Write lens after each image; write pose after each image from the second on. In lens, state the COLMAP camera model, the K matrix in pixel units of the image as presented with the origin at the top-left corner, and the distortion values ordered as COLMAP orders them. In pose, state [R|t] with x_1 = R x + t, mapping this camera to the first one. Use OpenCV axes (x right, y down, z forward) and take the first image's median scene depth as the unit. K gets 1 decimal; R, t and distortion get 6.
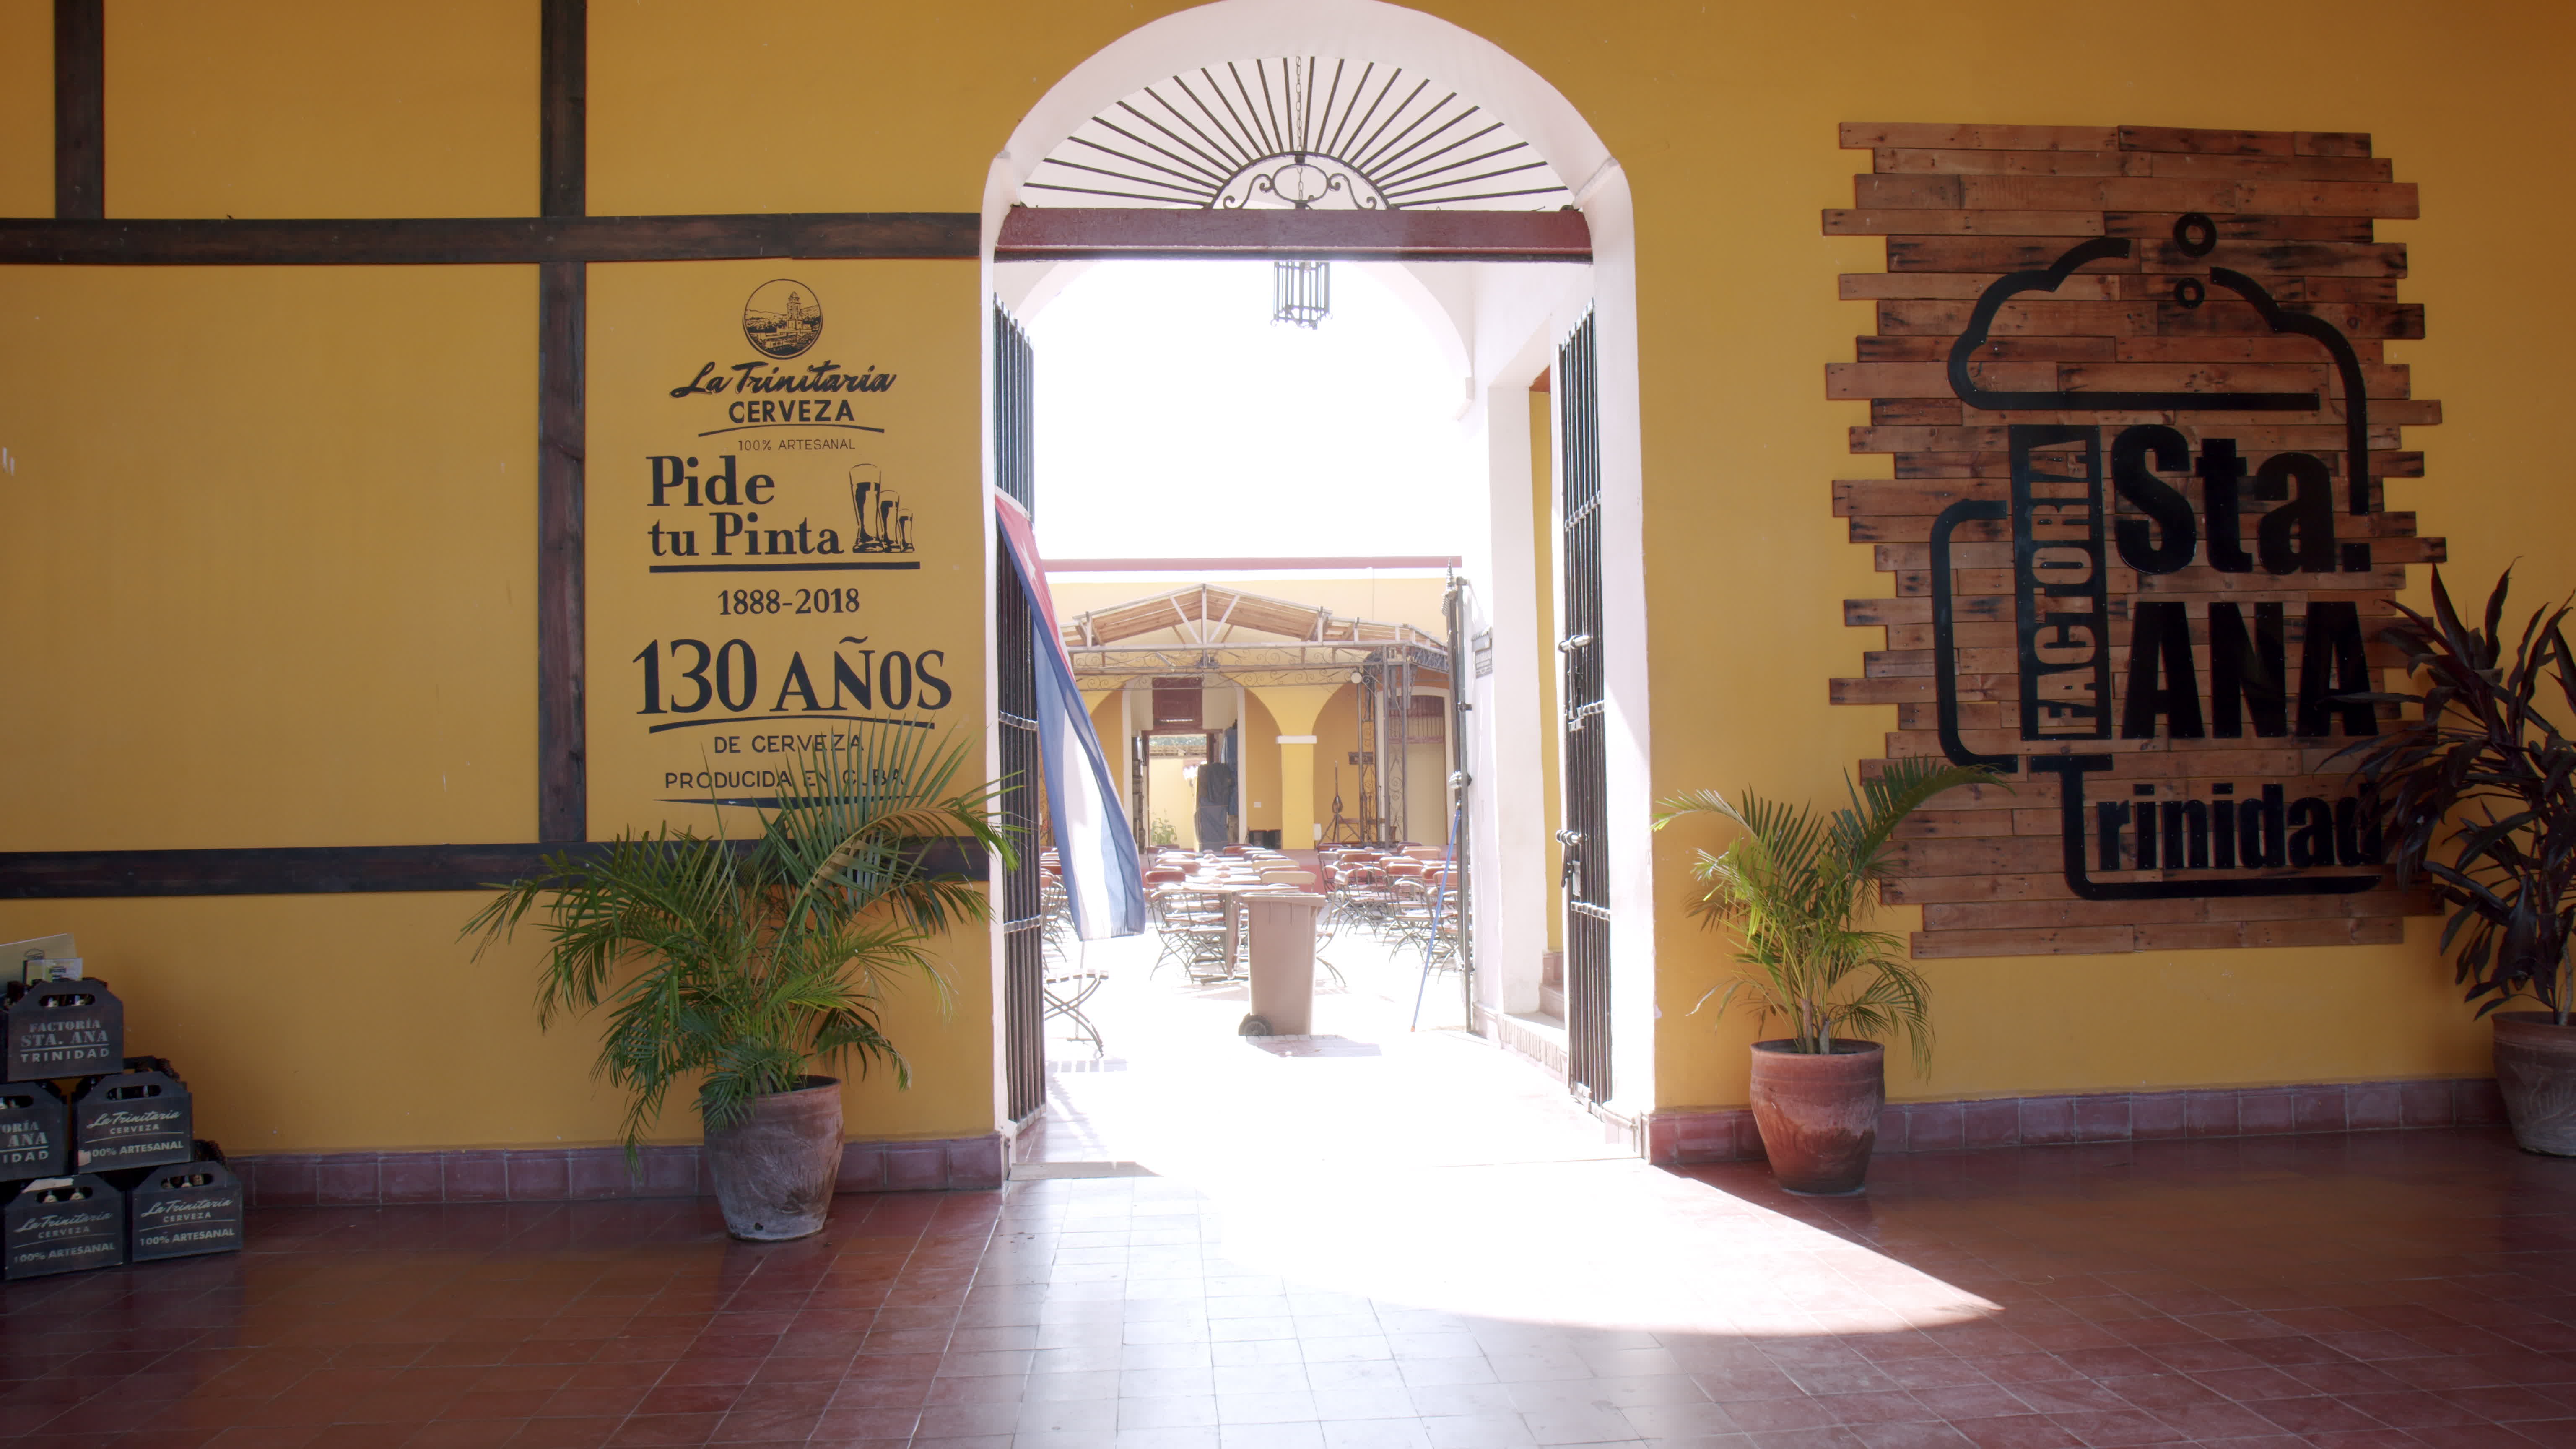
lens RADIAL K [[1921.6, 0, 1288.0], [0, 1921.6, 724.5], [0, 0, 1]] dist [-0.034427, 0.000240]
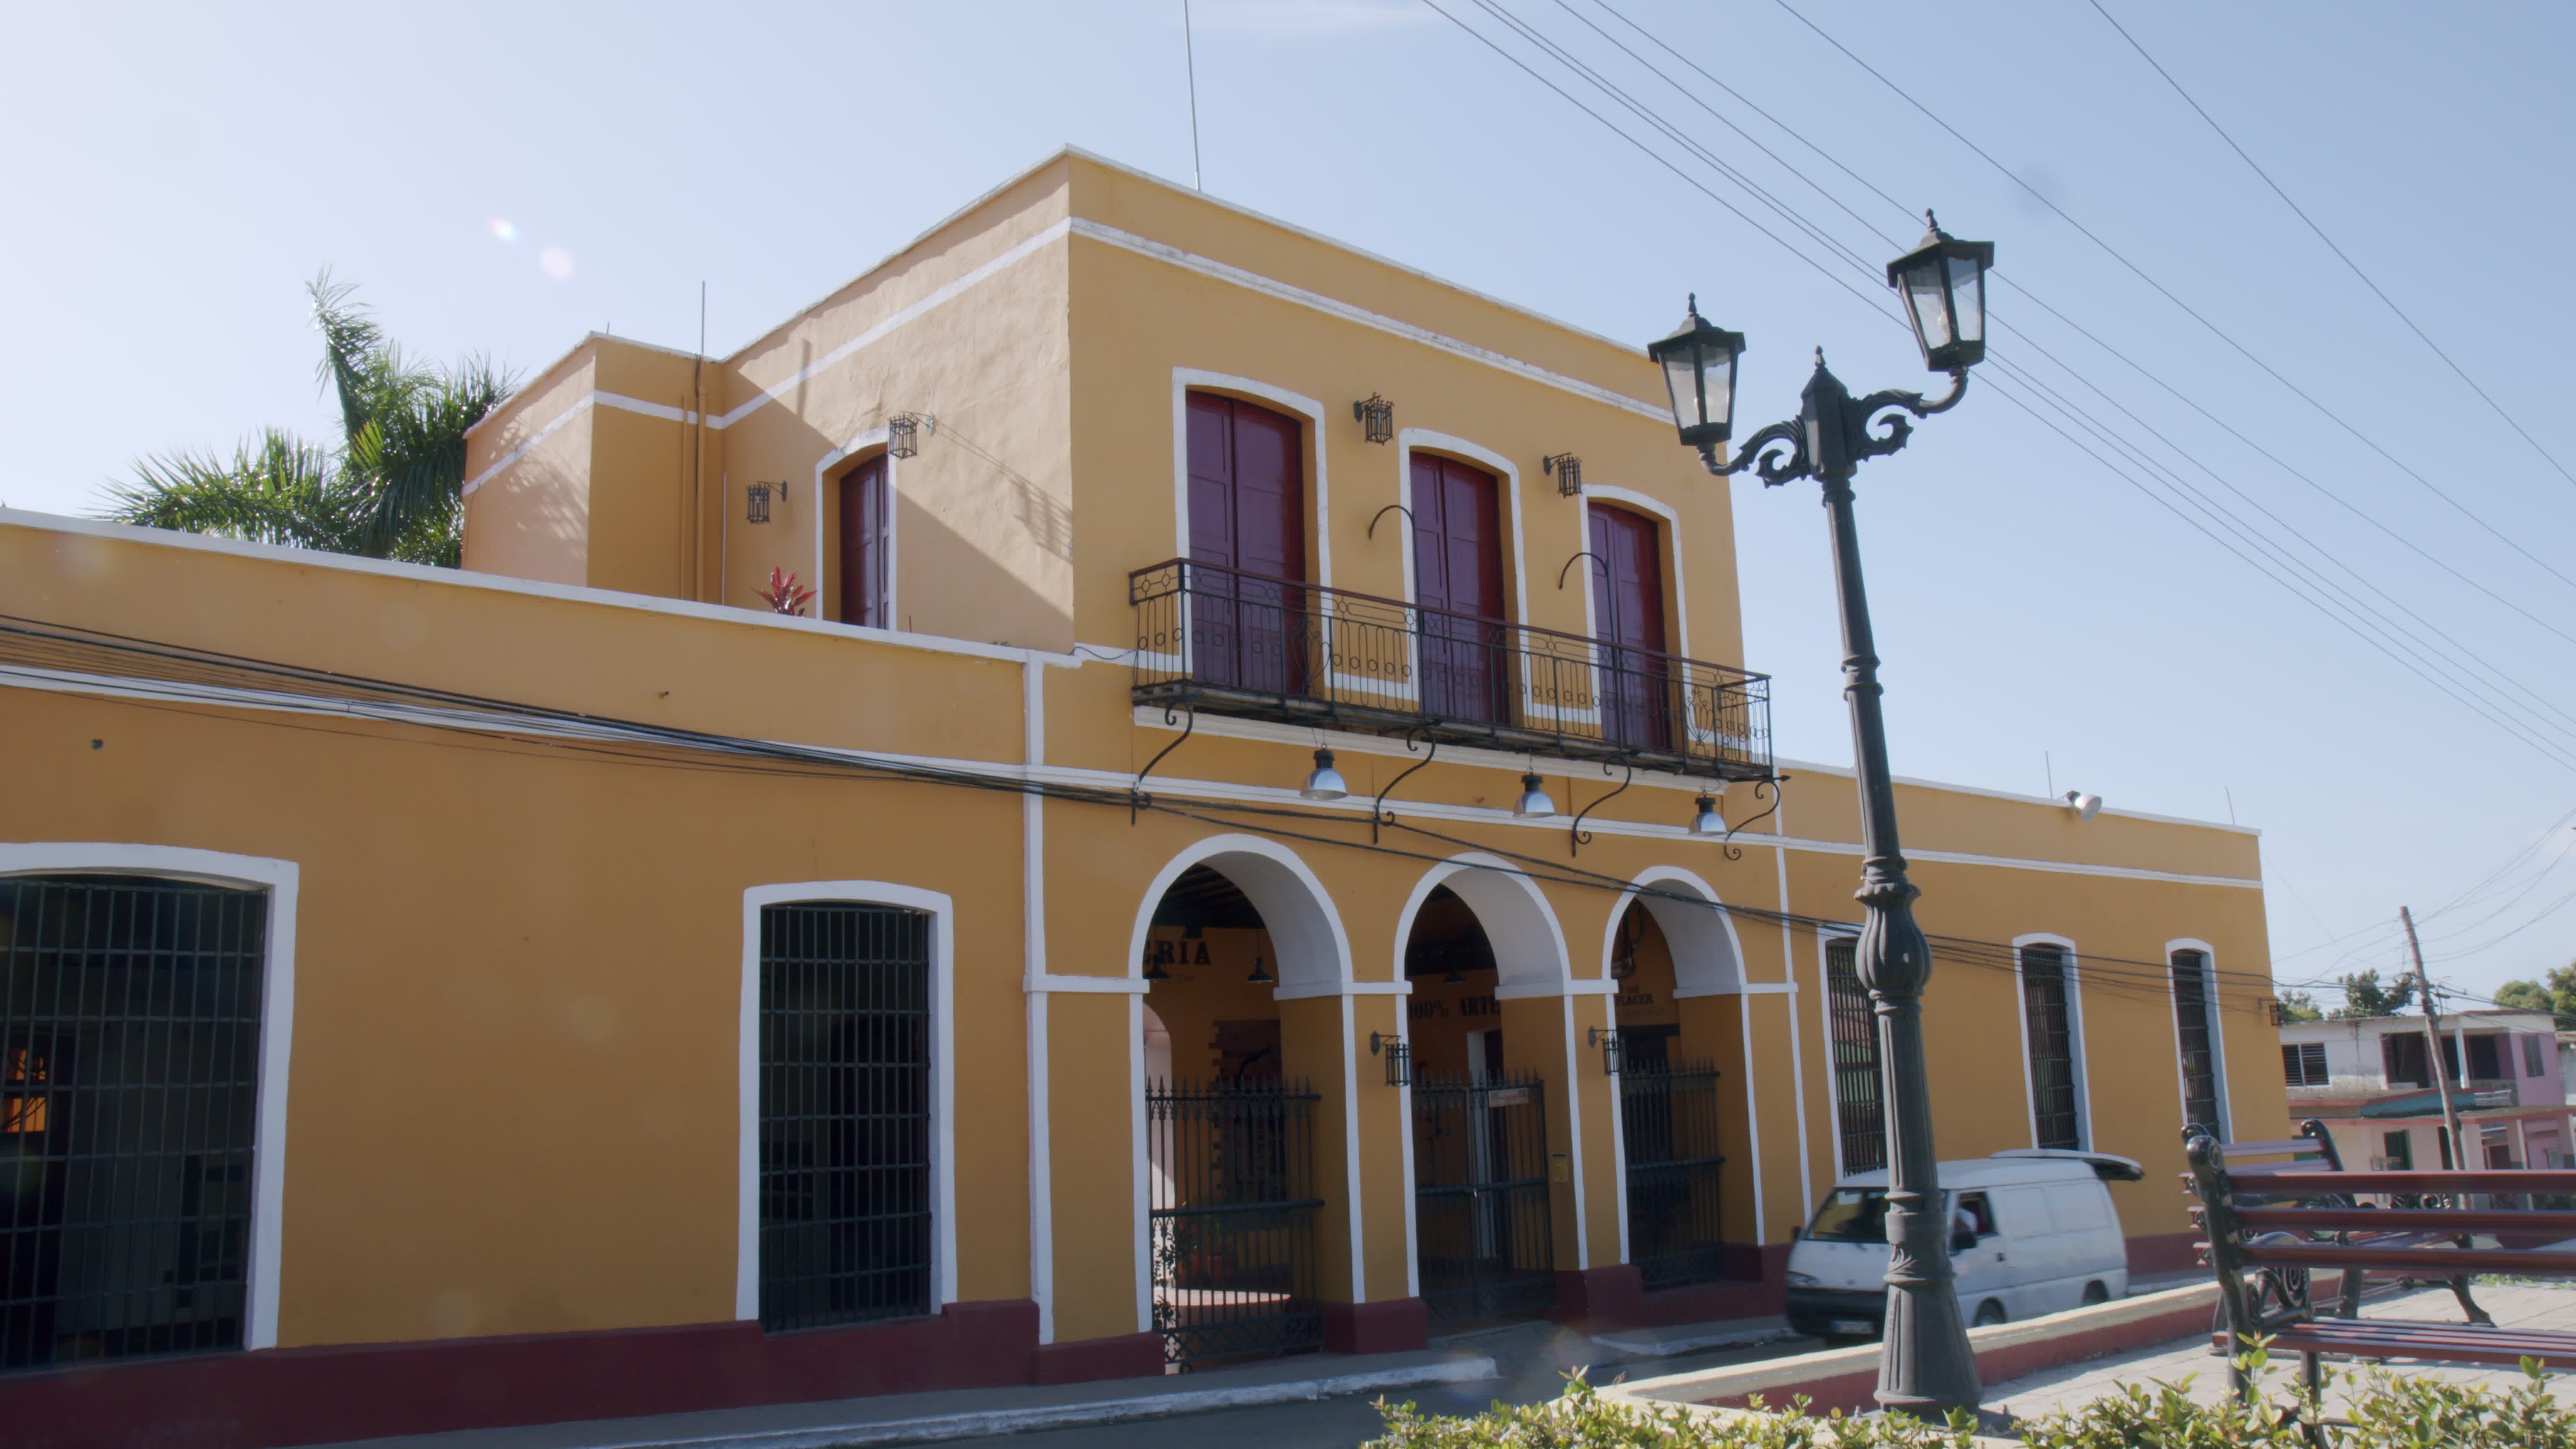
lens RADIAL K [[1921.6, 0, 1288.0], [0, 1921.6, 724.5], [0, 0, 1]] dist [-0.034427, 0.000240]
pose [[0.785404, 0.105553, 0.609918, -2.104079], [0.011235, 0.982760, -0.184545, -0.181009], [-0.618882, 0.151795, 0.770677, -2.289333]]
